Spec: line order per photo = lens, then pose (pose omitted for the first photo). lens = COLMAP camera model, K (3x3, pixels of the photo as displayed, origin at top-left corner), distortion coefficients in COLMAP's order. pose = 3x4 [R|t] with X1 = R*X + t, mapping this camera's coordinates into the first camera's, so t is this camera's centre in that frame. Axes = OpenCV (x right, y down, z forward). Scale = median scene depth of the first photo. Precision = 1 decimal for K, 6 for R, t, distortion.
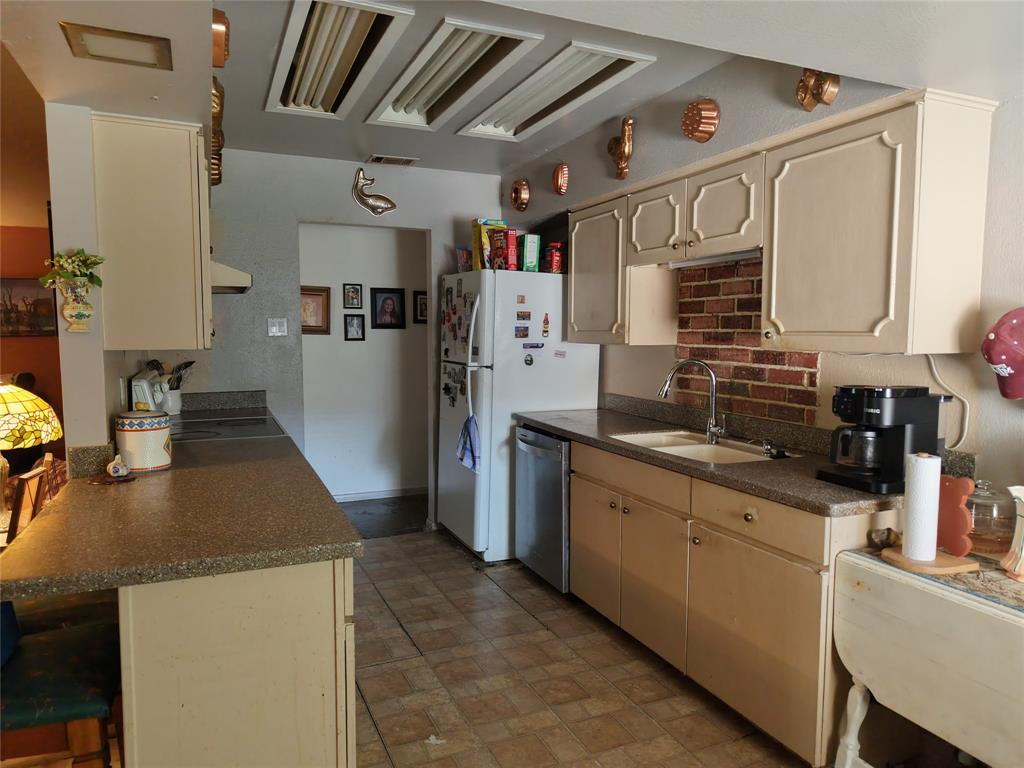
lens RADIAL K [[690.4, 0, 516.3], [0, 690.4, 387.5], [0, 0, 1]] dist [0.026501, -0.028229]
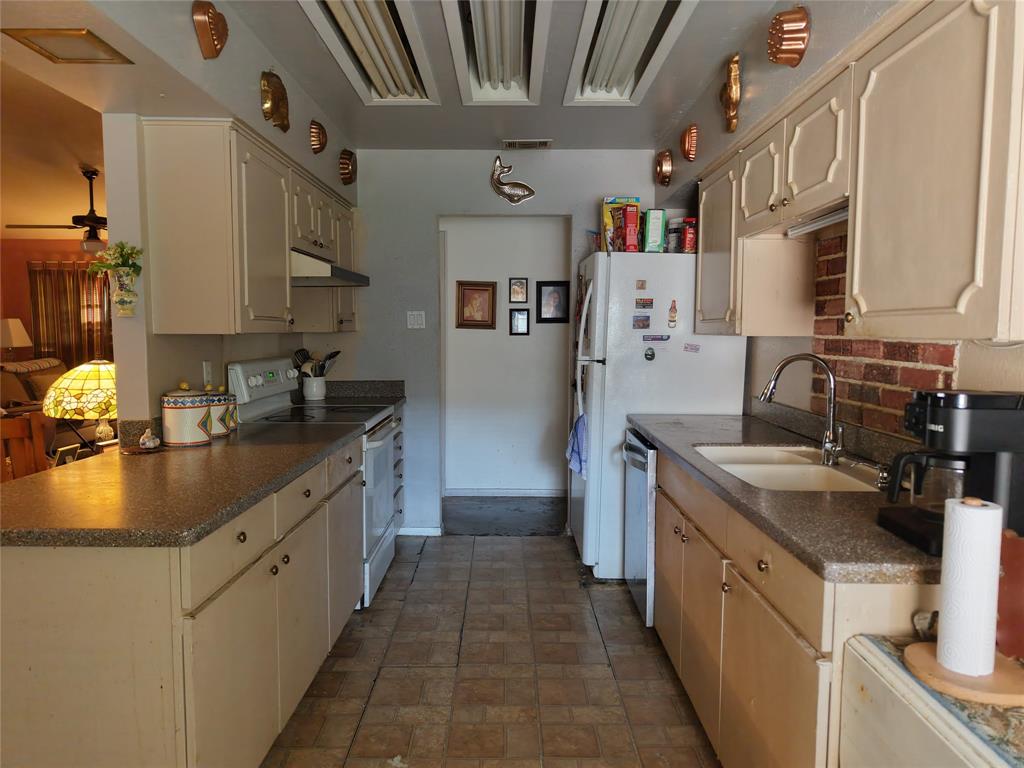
lens RADIAL K [[690.4, 0, 511.2], [0, 690.4, 386.9], [0, 0, 1]] dist [0.026501, -0.028229]
pose [[0.912446, 0.033622, -0.407814, 0.256923], [-0.034912, 0.999381, 0.004281, 0.004286], [0.407706, 0.010331, 0.913055, 0.152477]]
